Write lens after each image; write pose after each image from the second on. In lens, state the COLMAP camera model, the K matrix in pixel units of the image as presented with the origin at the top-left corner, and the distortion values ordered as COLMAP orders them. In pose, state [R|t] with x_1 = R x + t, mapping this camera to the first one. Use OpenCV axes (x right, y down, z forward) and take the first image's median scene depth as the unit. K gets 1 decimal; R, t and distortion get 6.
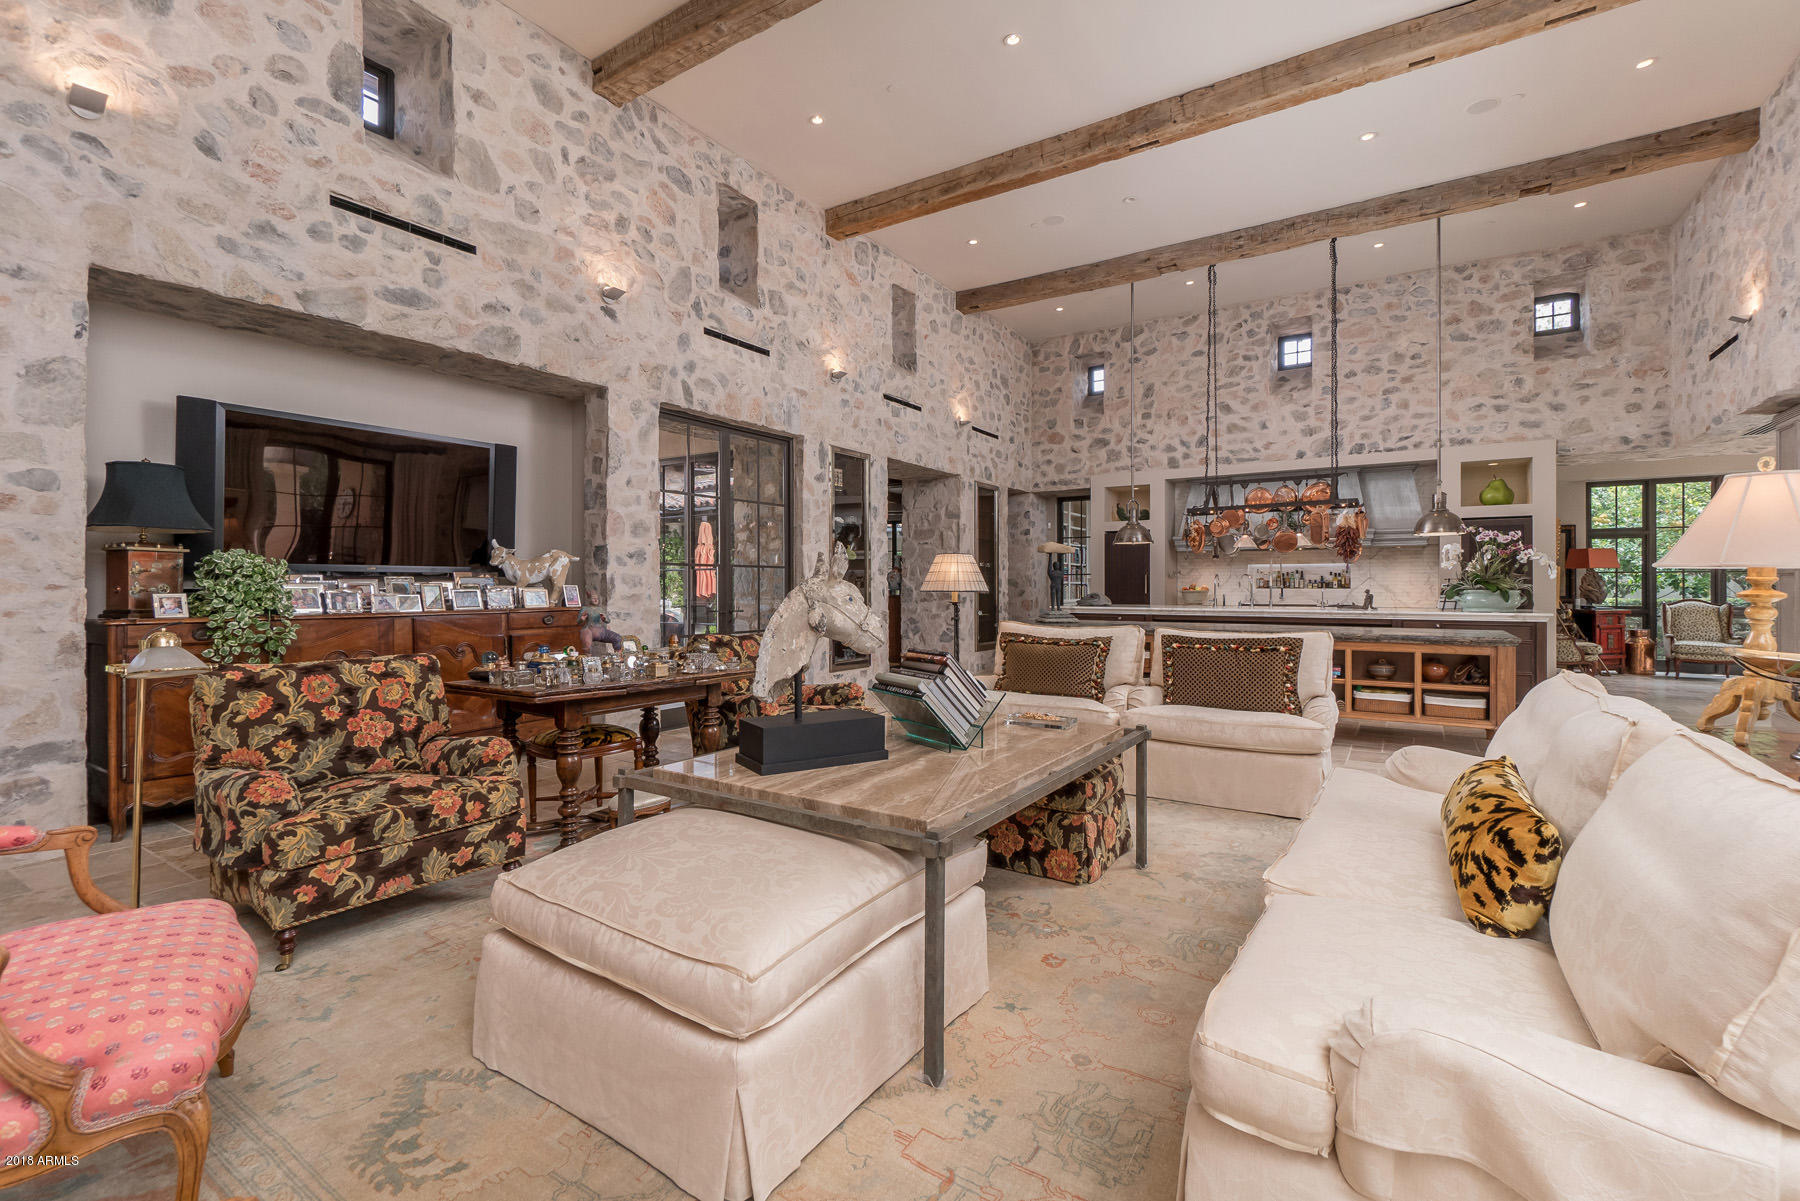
lens RADIAL K [[811.0, 0, 888.3], [0, 811.0, 591.5], [0, 0, 1]] dist [-0.004701, 0.001755]
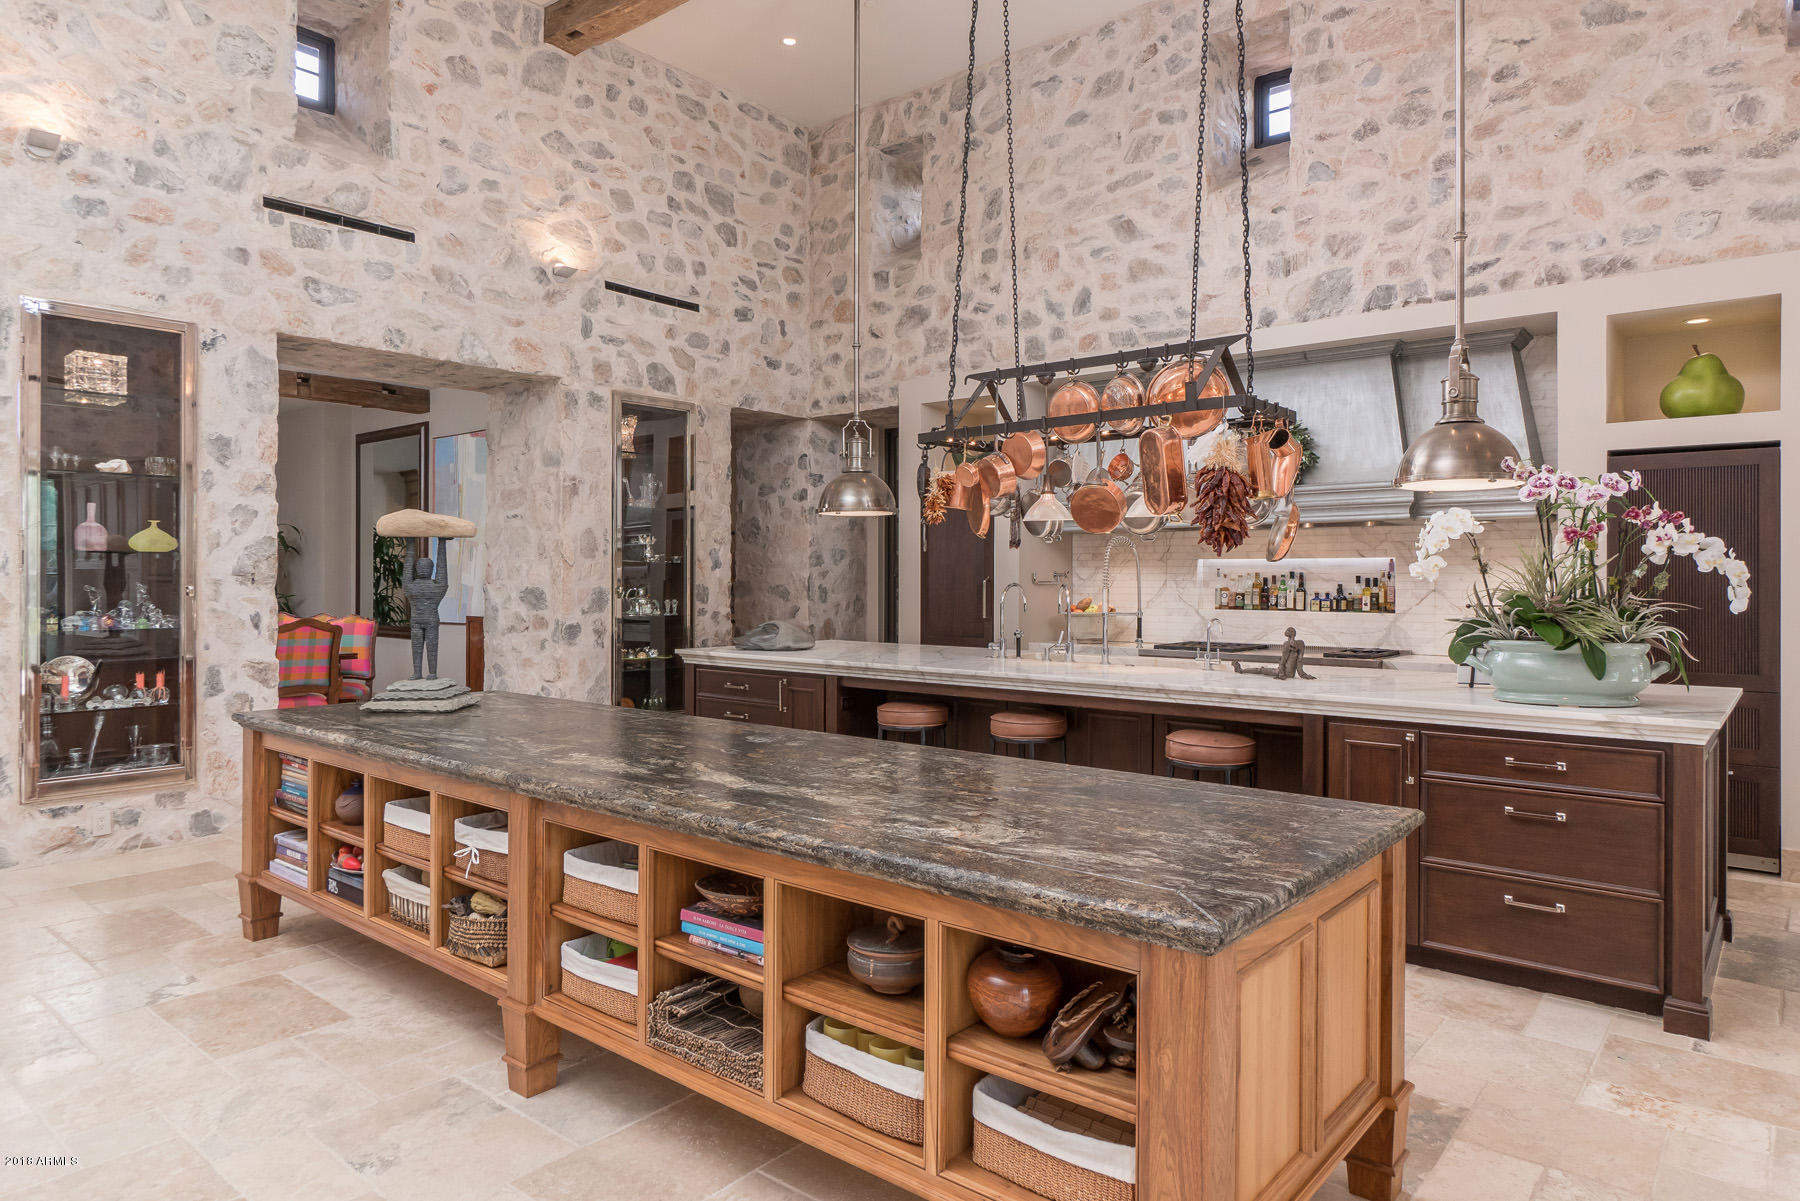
lens RADIAL K [[1104.0, 0, 898.1], [0, 1104.0, 583.8], [0, 0, 1]] dist [-0.007643, 0.001847]
pose [[0.991768, 0.005473, -0.127930, 0.373034], [-0.005680, 0.999983, -0.001254, -0.017623], [0.127921, 0.001970, 0.991782, 0.350952]]
